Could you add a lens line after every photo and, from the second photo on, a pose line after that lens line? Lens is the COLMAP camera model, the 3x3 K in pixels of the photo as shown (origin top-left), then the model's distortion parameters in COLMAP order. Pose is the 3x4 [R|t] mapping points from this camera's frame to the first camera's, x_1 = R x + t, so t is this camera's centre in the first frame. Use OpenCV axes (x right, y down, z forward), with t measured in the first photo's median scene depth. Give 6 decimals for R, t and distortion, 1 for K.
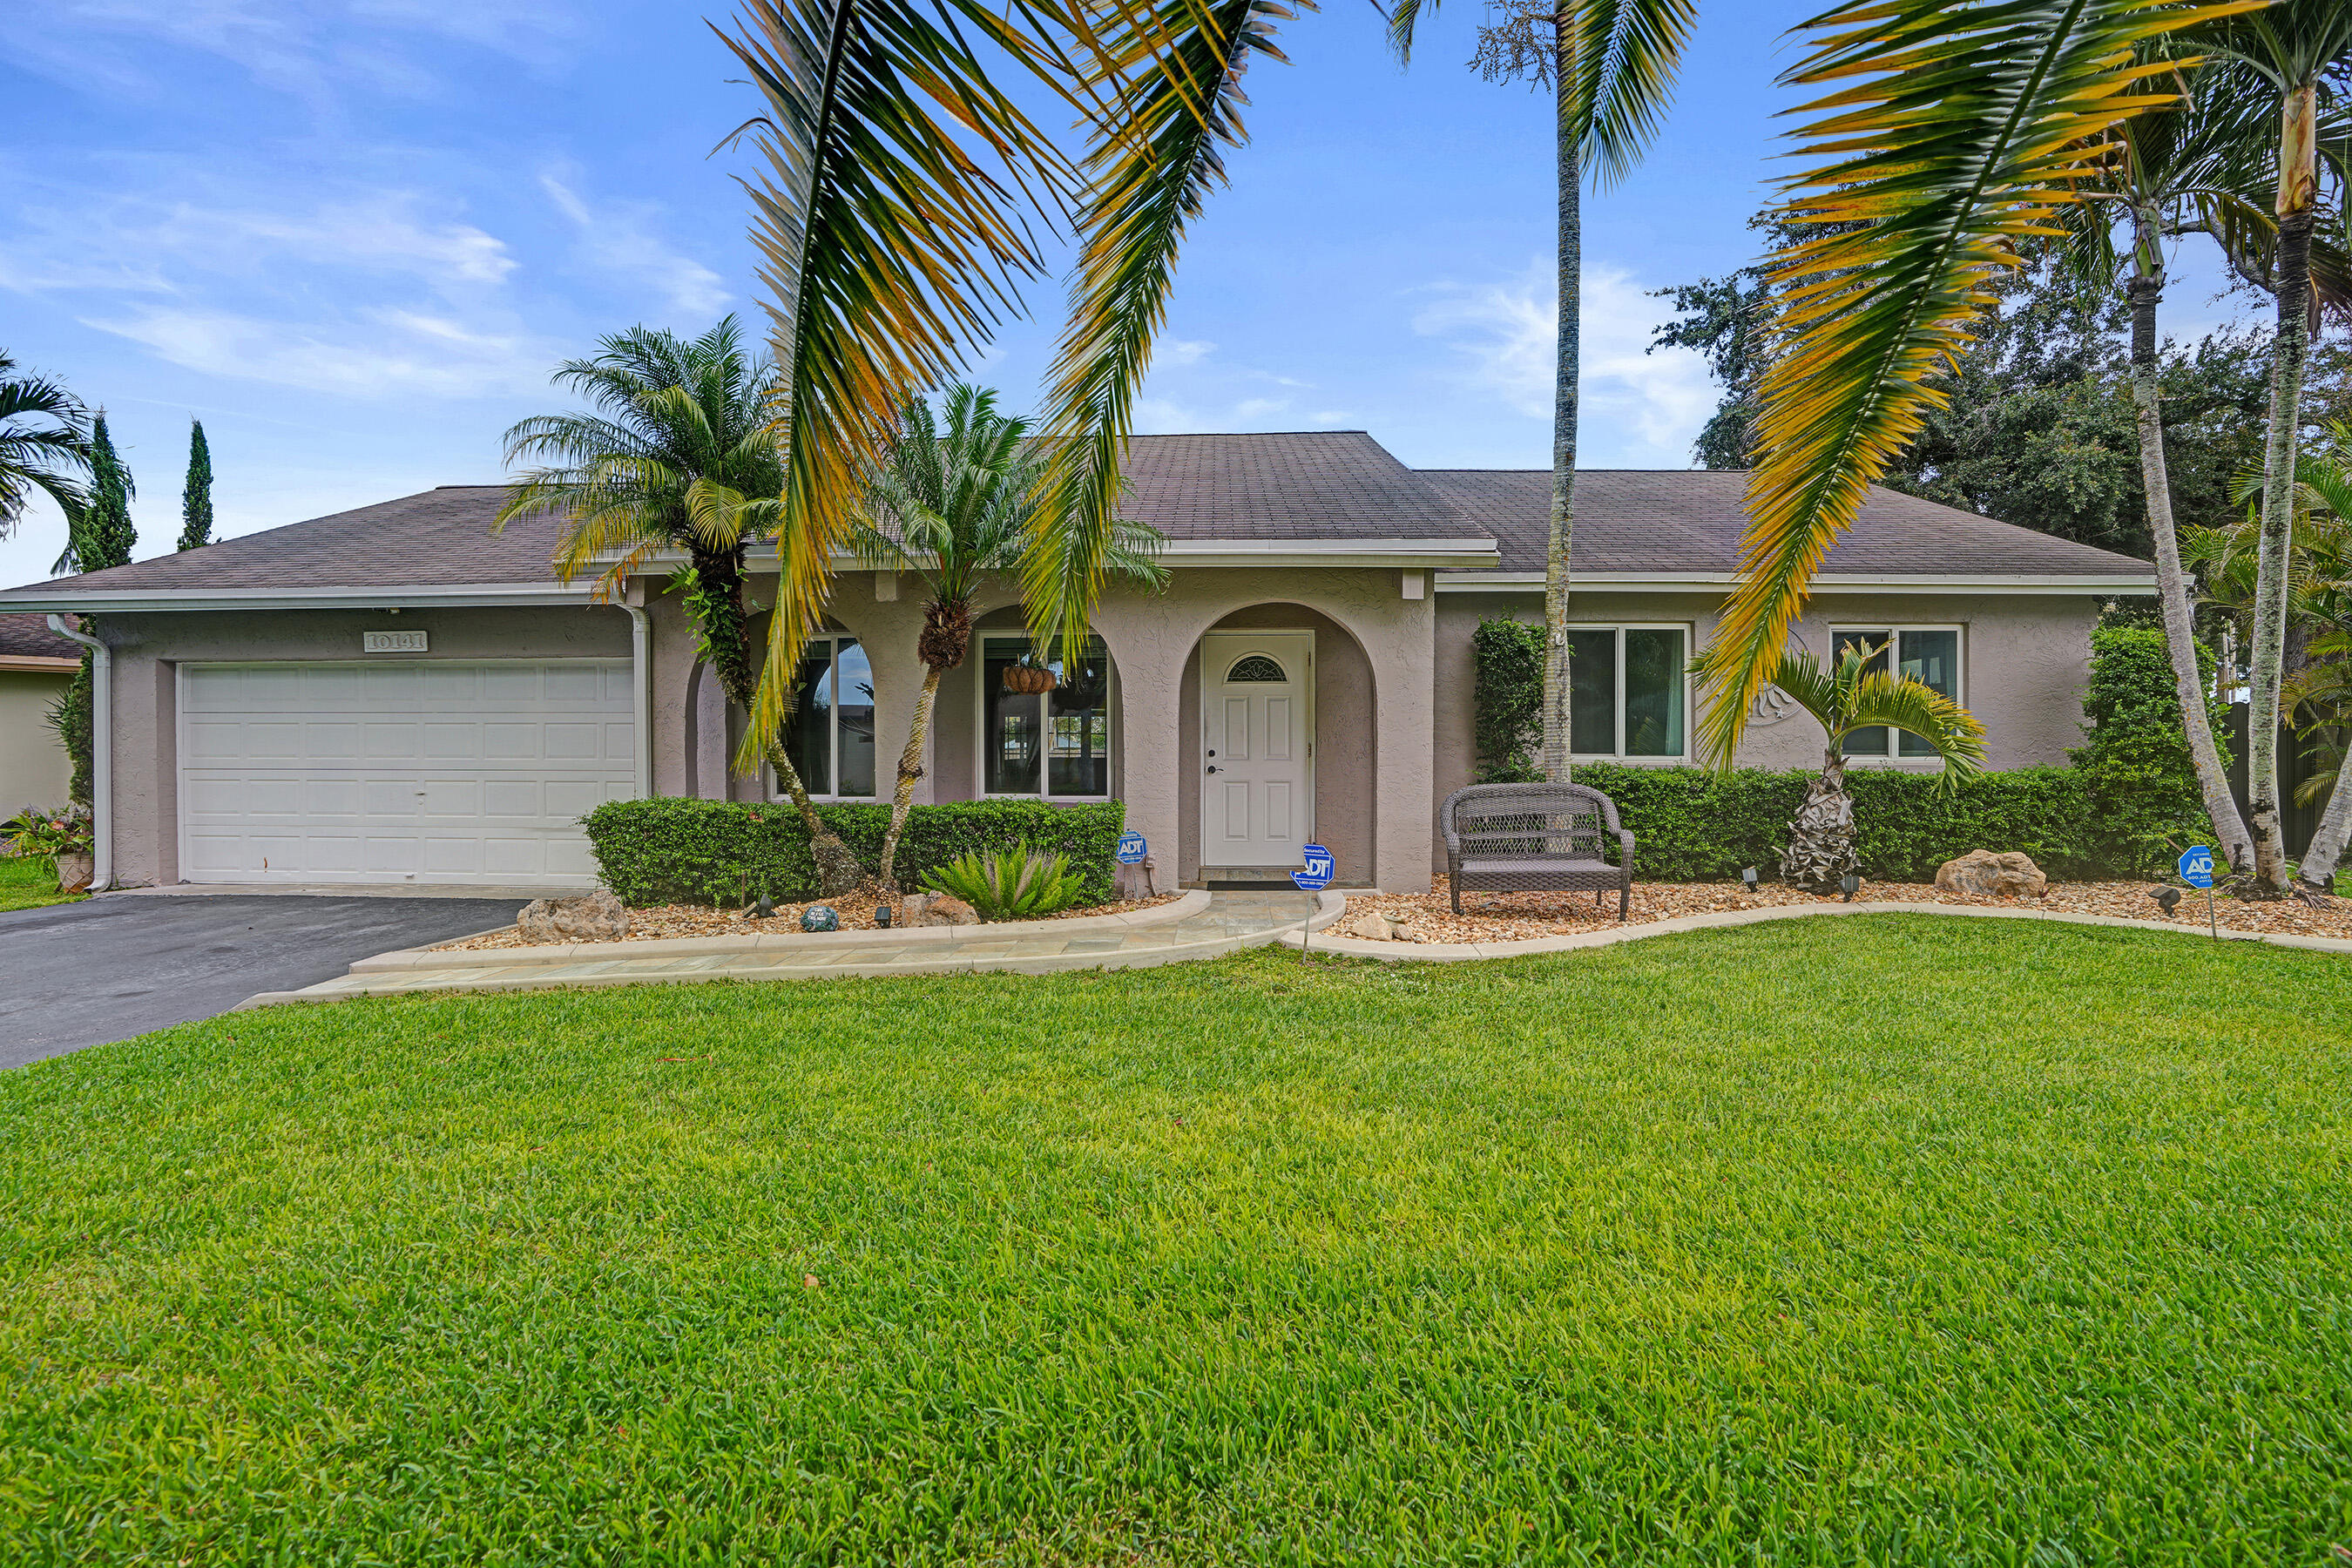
lens RADIAL K [[1135.7, 0, 1178.1], [0, 1135.7, 784.5], [0, 0, 1]] dist [-0.053321, 0.017181]
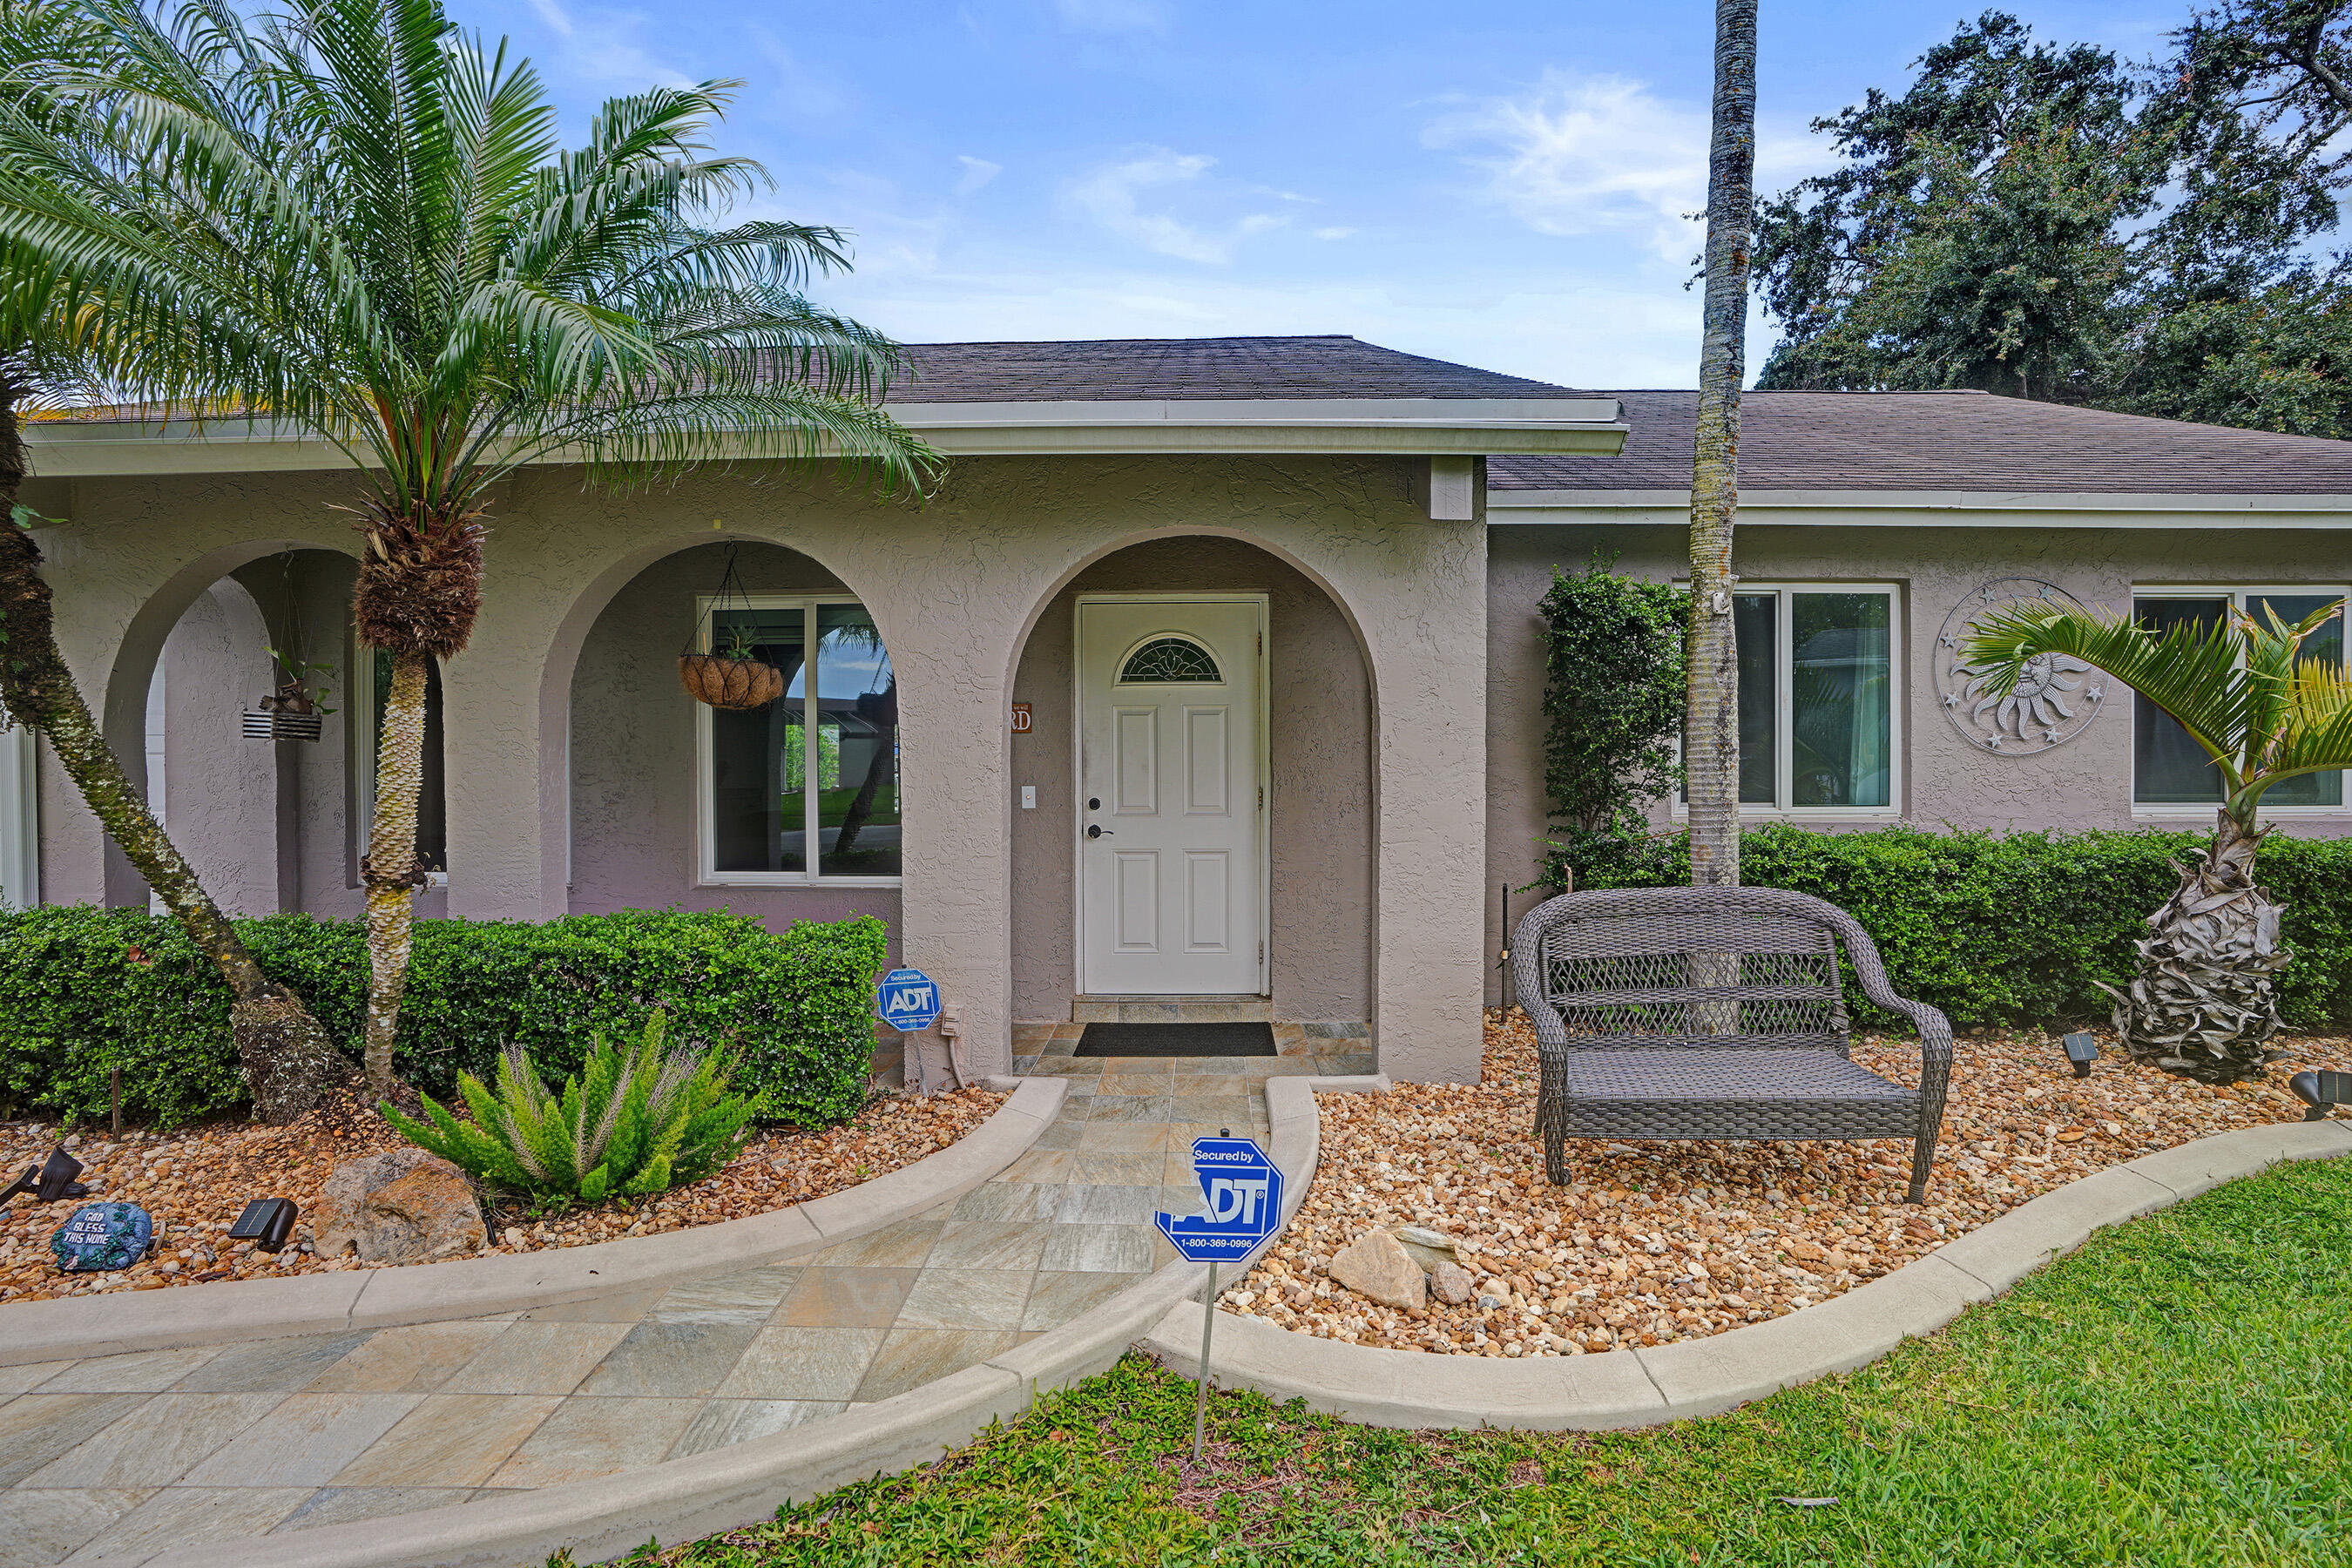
lens RADIAL K [[1135.7, 0, 1172.0], [0, 1135.7, 793.0], [0, 0, 1]] dist [-0.053321, 0.017181]
pose [[0.999949, -0.002761, 0.009742, 0.071802], [0.002690, 0.999969, 0.007359, -0.041784], [-0.009762, -0.007332, 0.999925, 0.459456]]
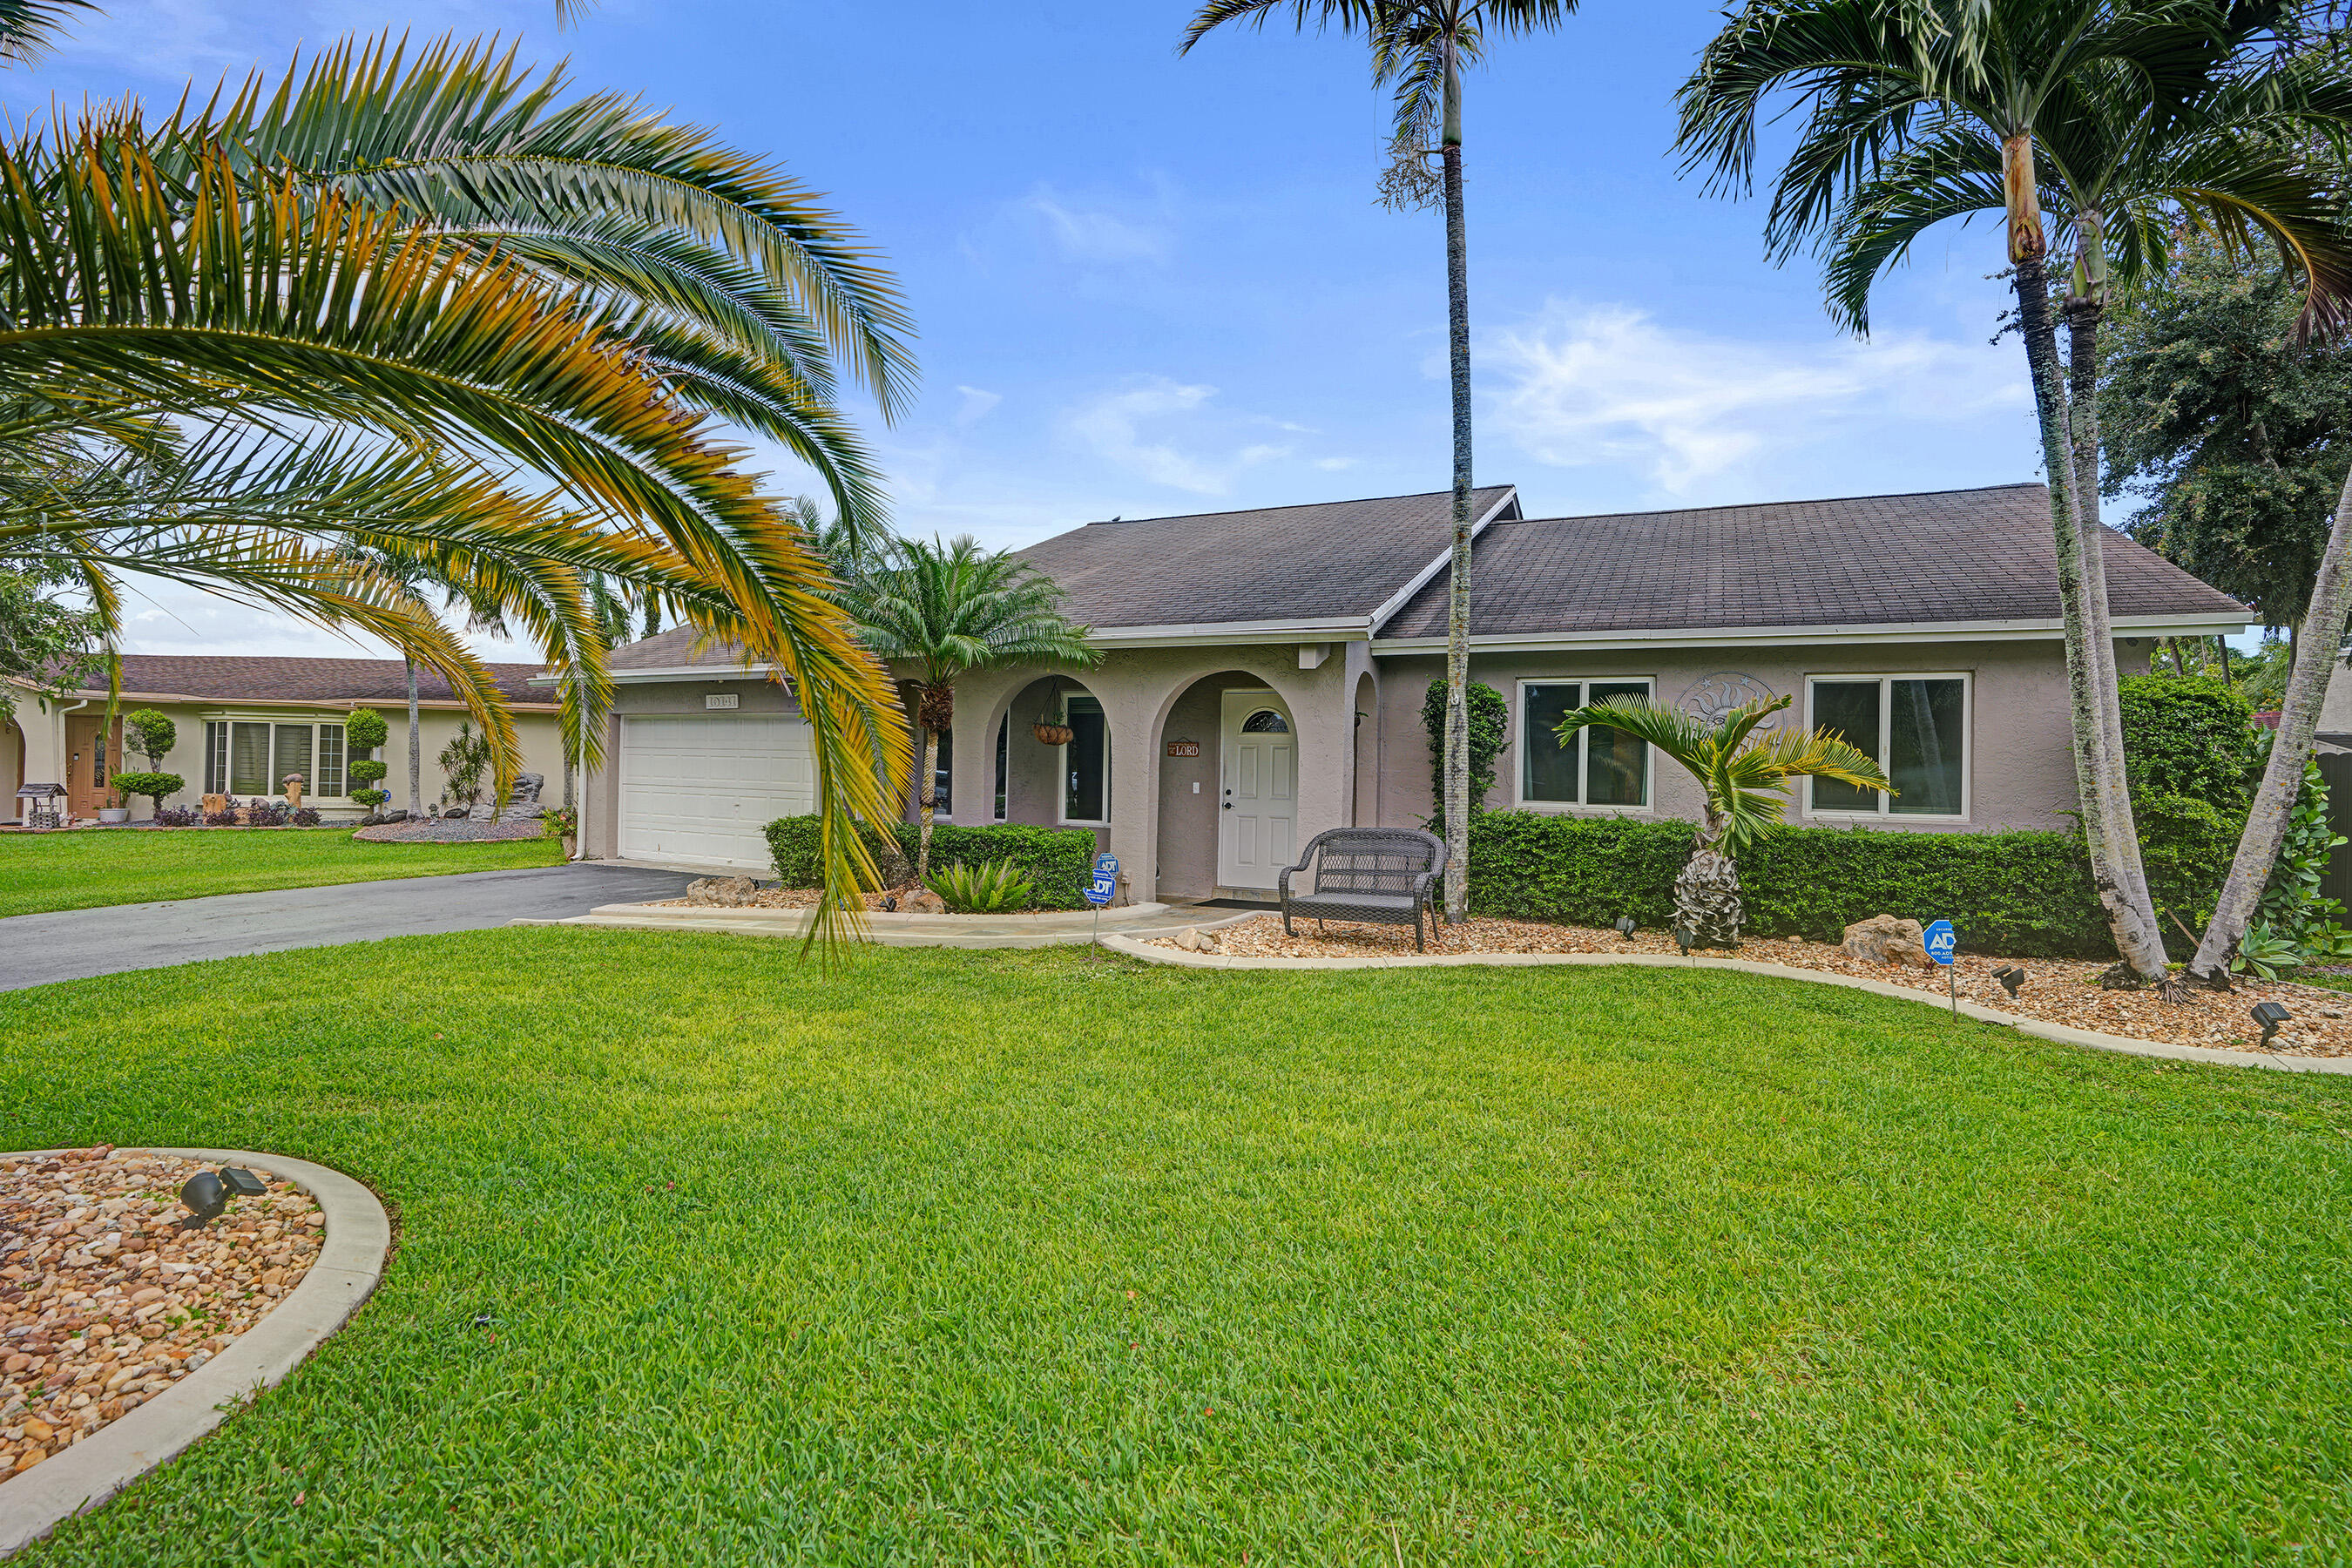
lens RADIAL K [[1135.7, 0, 1171.4], [0, 1135.7, 780.1], [0, 0, 1]] dist [-0.053321, 0.017181]
pose [[0.907777, 0.020894, -0.418932, 0.535442], [-0.029170, 0.999485, -0.013359, -0.025113], [0.418437, 0.024348, 0.907920, -0.125882]]
